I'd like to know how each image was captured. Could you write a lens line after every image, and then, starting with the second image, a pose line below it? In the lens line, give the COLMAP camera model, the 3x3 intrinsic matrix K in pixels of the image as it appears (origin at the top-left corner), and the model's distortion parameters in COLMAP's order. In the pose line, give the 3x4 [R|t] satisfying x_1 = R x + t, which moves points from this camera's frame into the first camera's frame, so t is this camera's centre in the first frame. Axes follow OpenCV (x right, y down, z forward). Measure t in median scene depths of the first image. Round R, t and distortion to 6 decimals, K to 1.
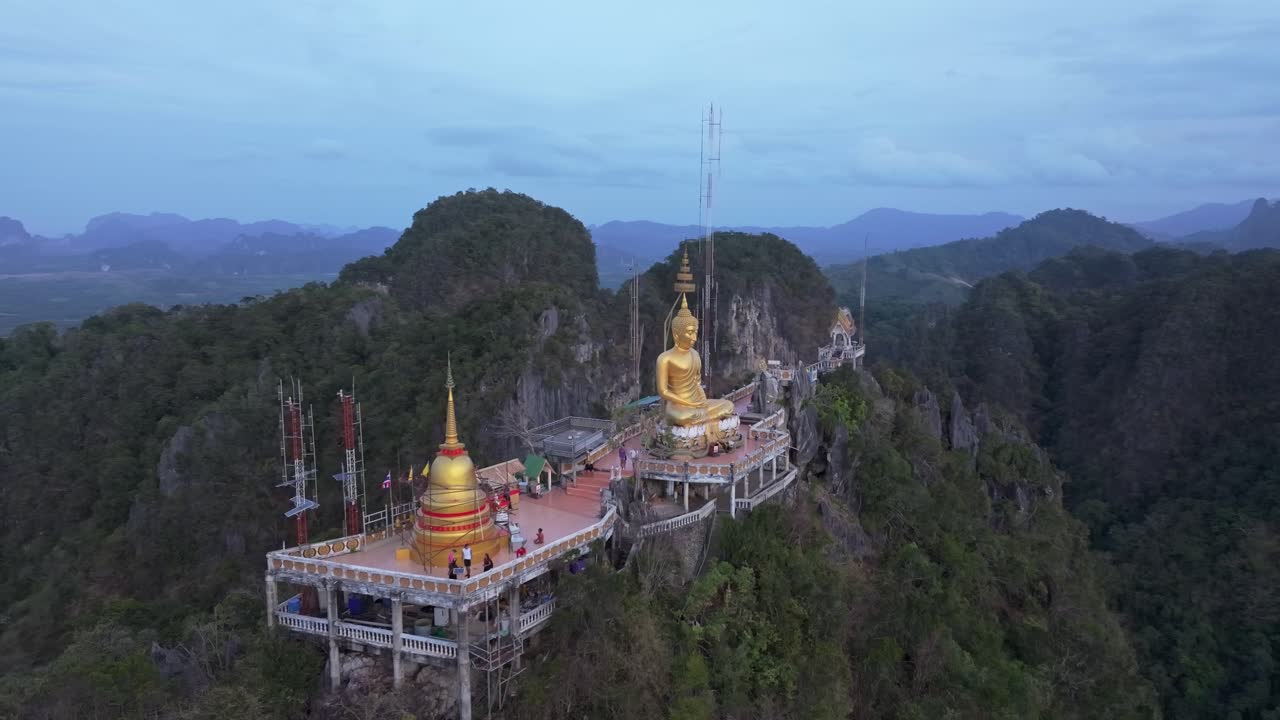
lens RADIAL K [[854.0, 0, 671.1], [0, 854.0, 362.0], [0, 0, 1]] dist [0.001956, 0.000564]
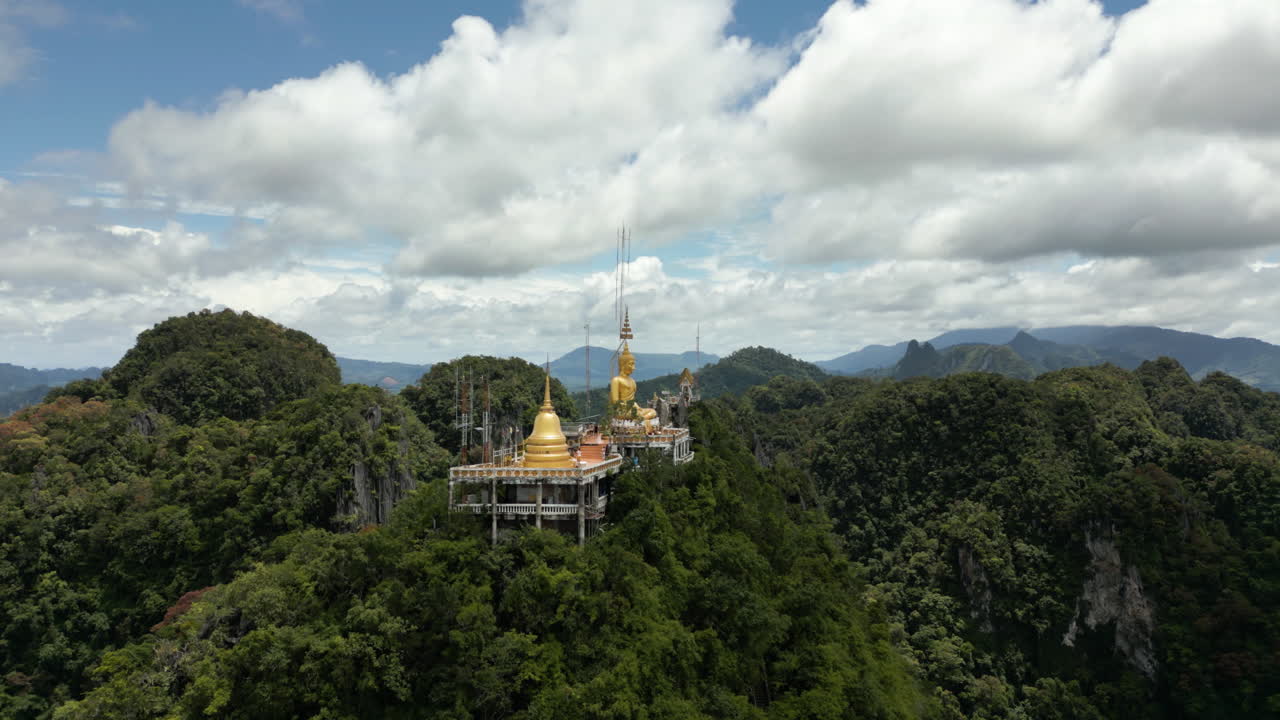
lens RADIAL K [[1033.8, 0, 645.7], [0, 1033.8, 358.2], [0, 0, 1]] dist [0.015745, 0.007958]
pose [[0.939242, 0.006719, 0.343191, -0.189224], [0.057793, 0.982440, -0.177402, 0.092211], [-0.338356, 0.186457, 0.922360, -0.243278]]
